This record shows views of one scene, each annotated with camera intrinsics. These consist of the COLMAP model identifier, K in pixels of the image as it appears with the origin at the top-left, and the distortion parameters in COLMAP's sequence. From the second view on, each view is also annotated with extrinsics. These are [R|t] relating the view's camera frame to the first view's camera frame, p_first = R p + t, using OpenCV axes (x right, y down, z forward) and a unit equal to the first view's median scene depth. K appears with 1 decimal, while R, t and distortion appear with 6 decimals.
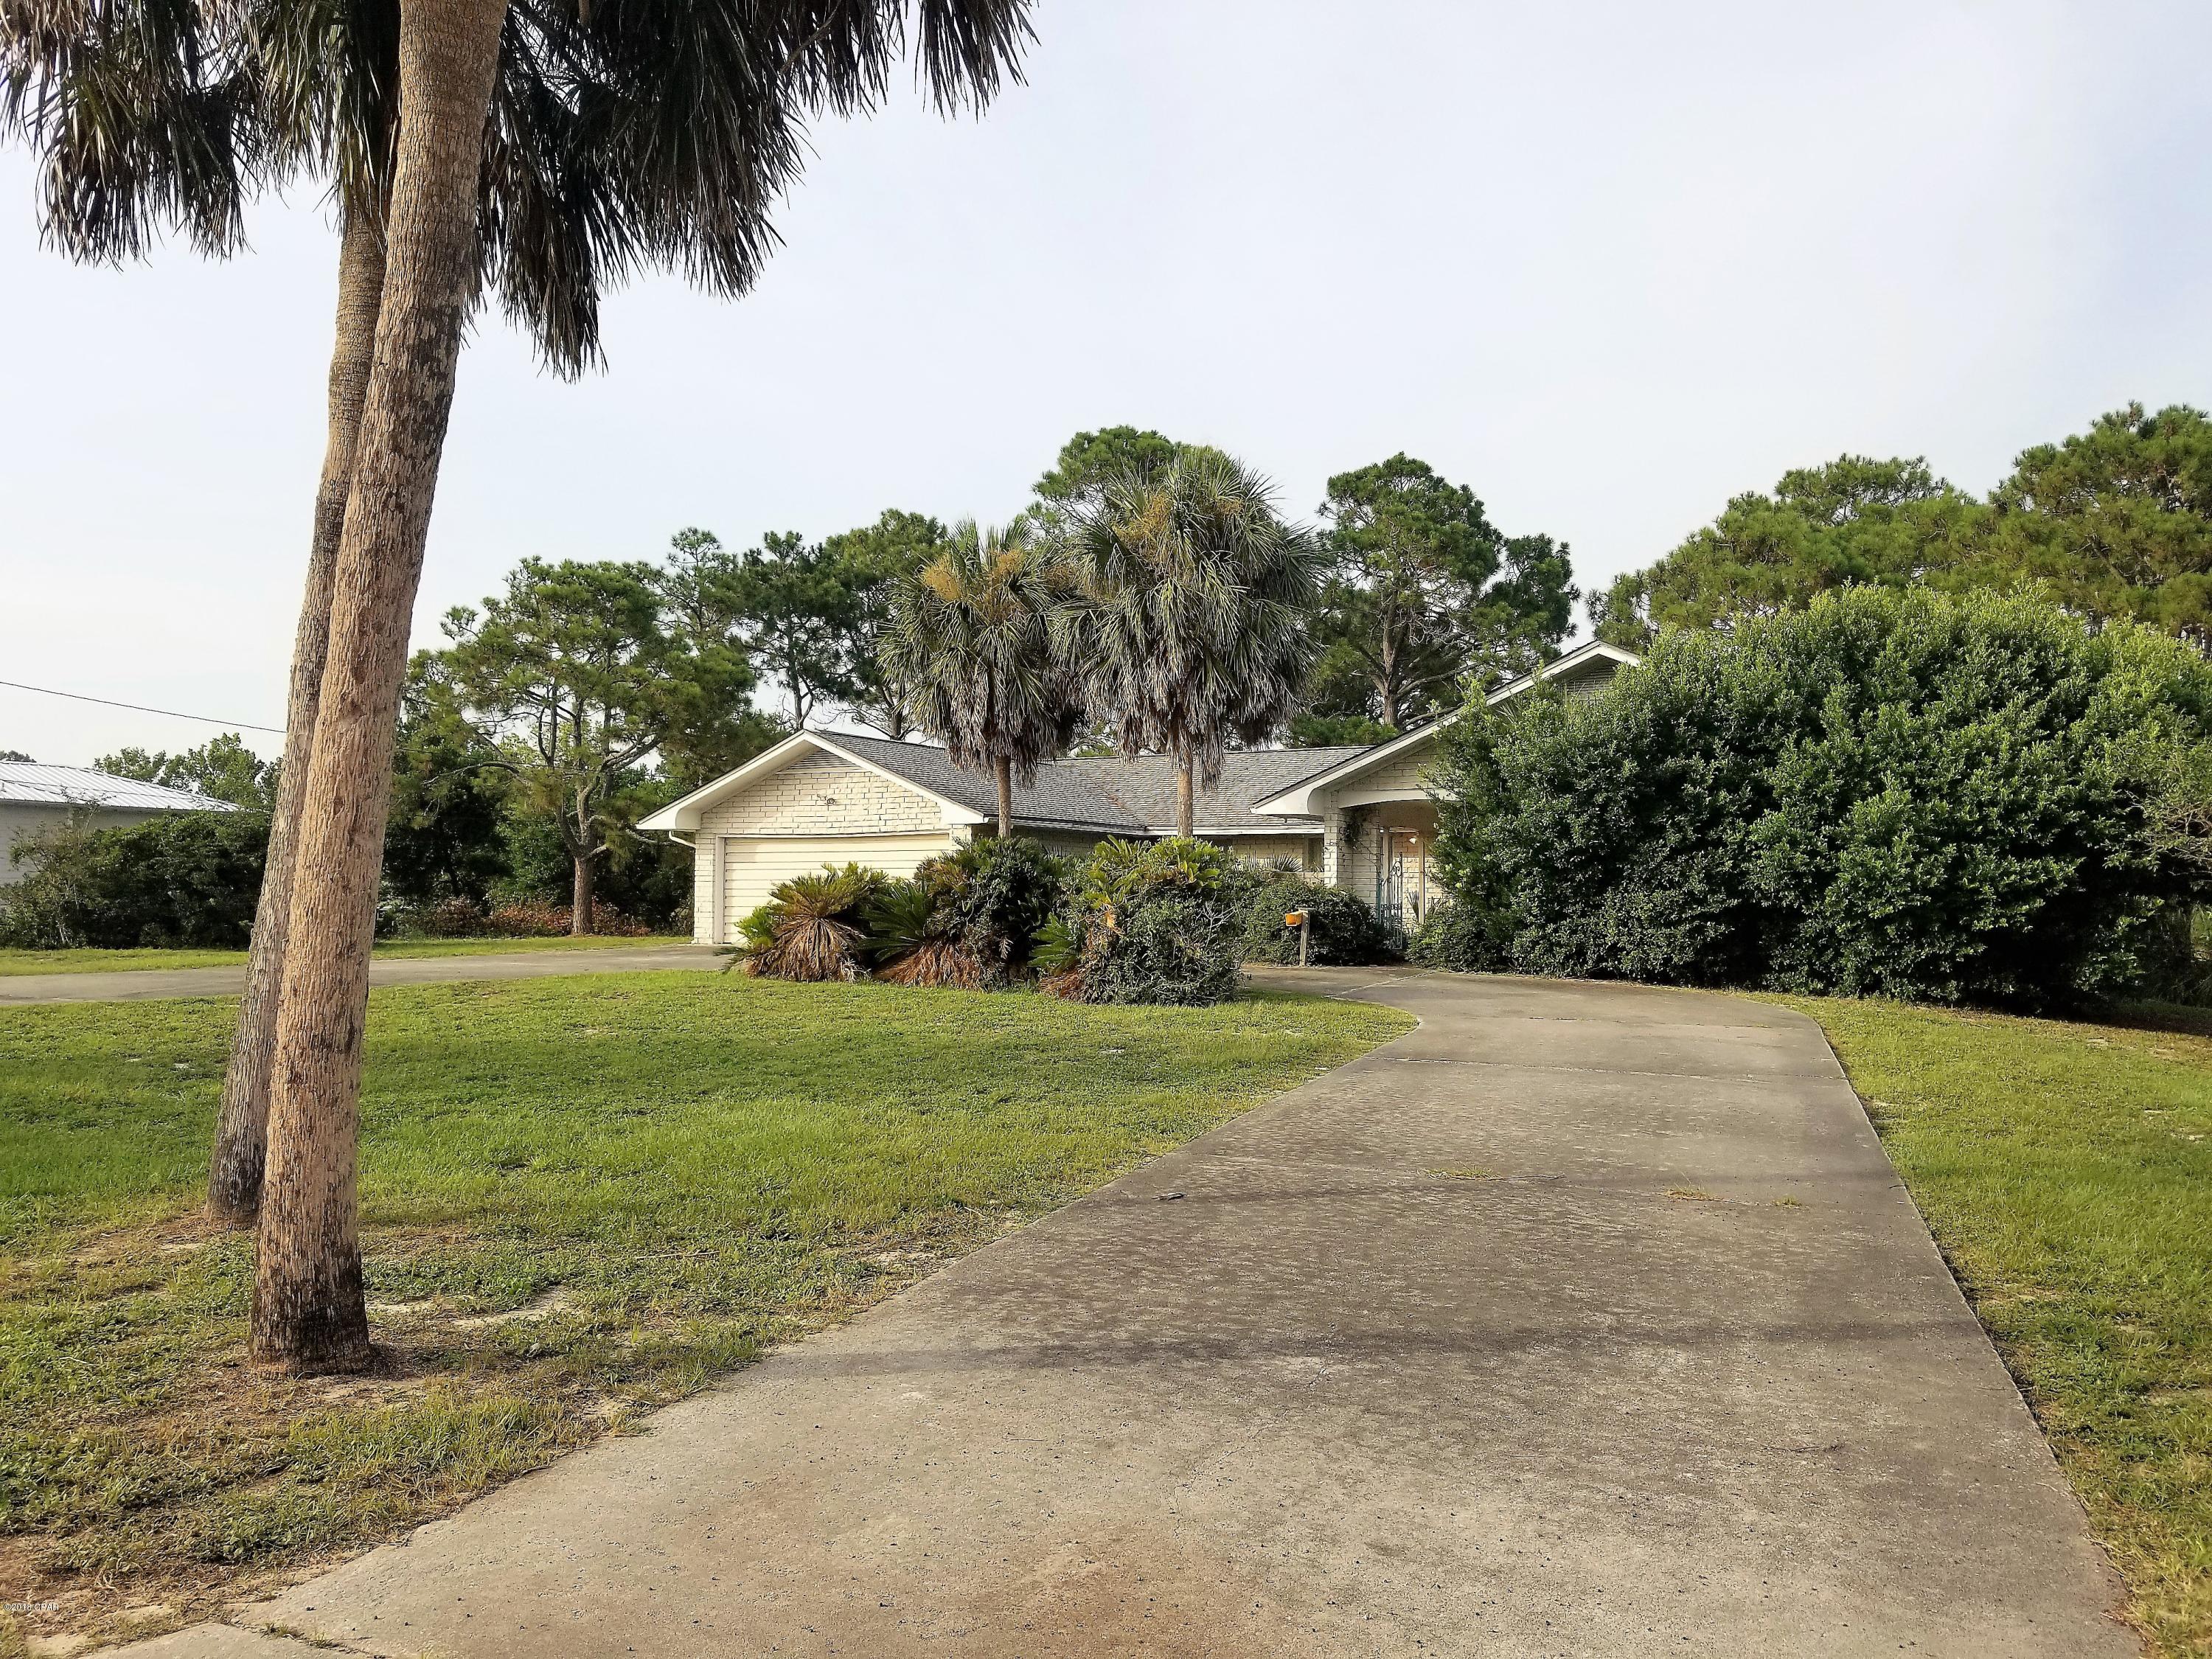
lens RADIAL K [[1720.3, 0, 1108.4], [0, 1720.3, 850.6], [0, 0, 1]] dist [0.077942, -0.152229]
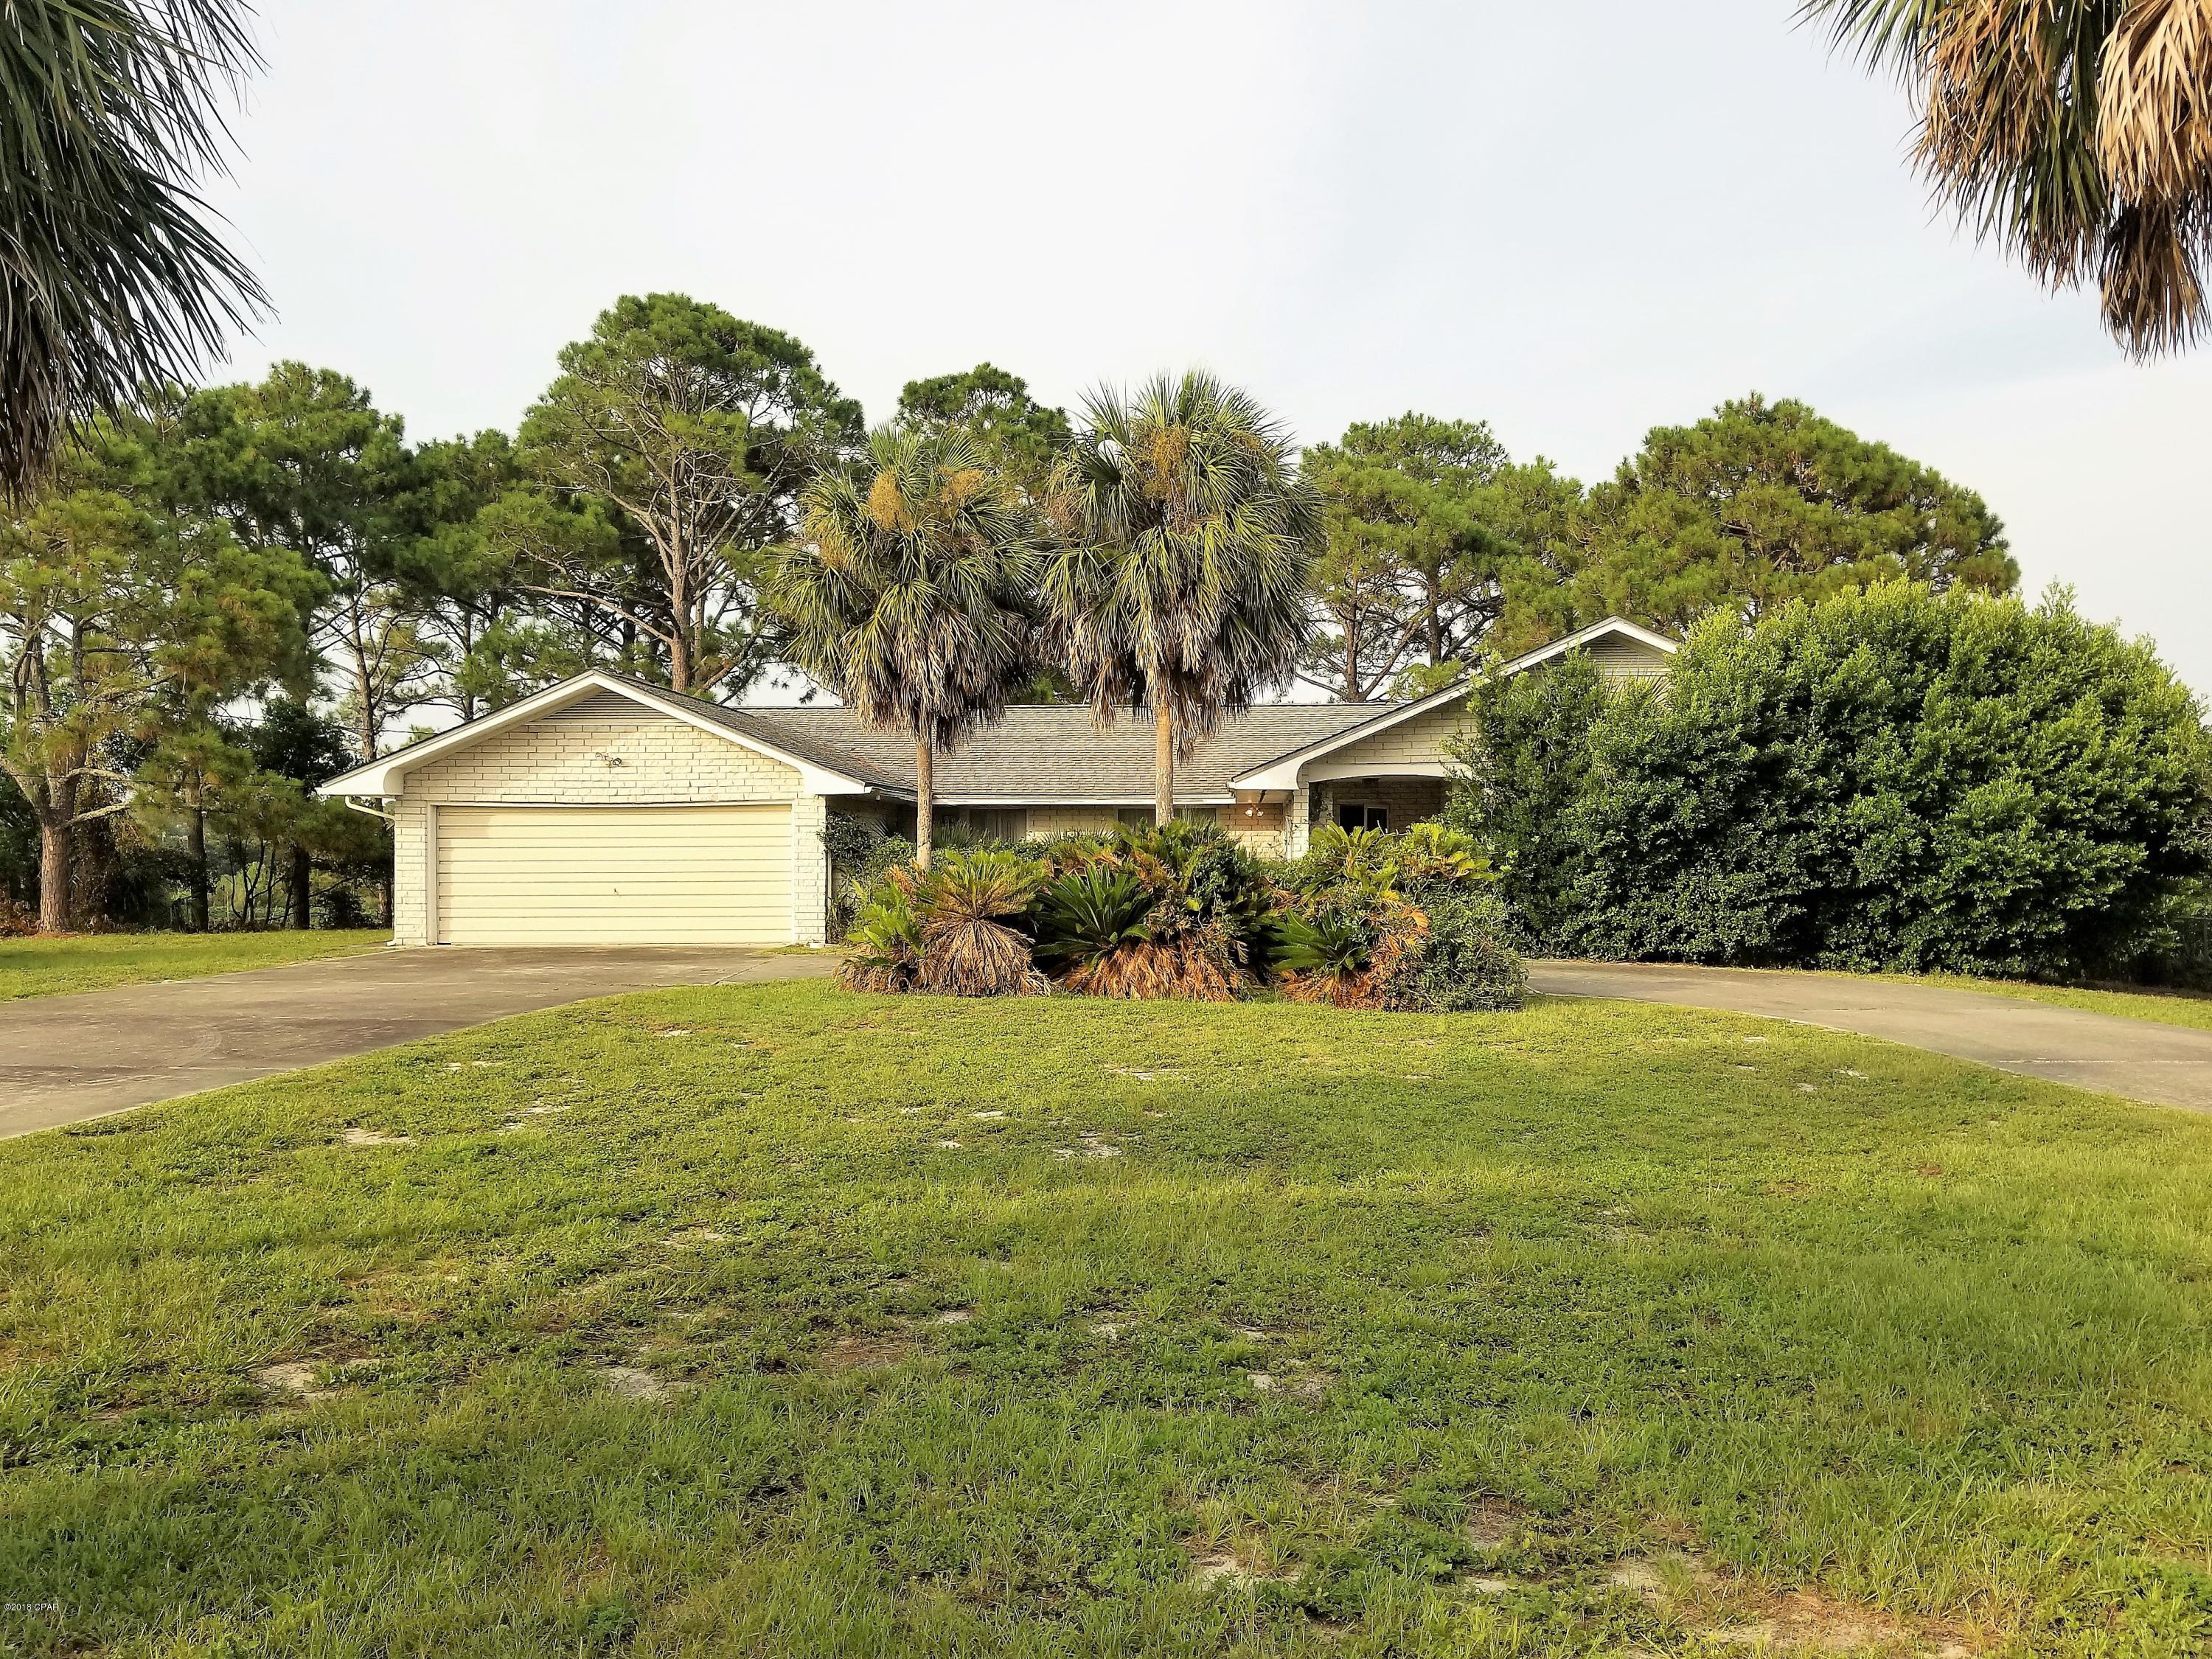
lens RADIAL K [[1973.7, 0, 1109.4], [0, 1973.7, 900.4], [0, 0, 1]] dist [0.087584, -0.235434]
pose [[0.903457, -0.016795, 0.428350, -0.503333], [-0.004821, 0.998771, 0.049330, -0.016116], [-0.428652, -0.046633, 0.902266, 0.116706]]
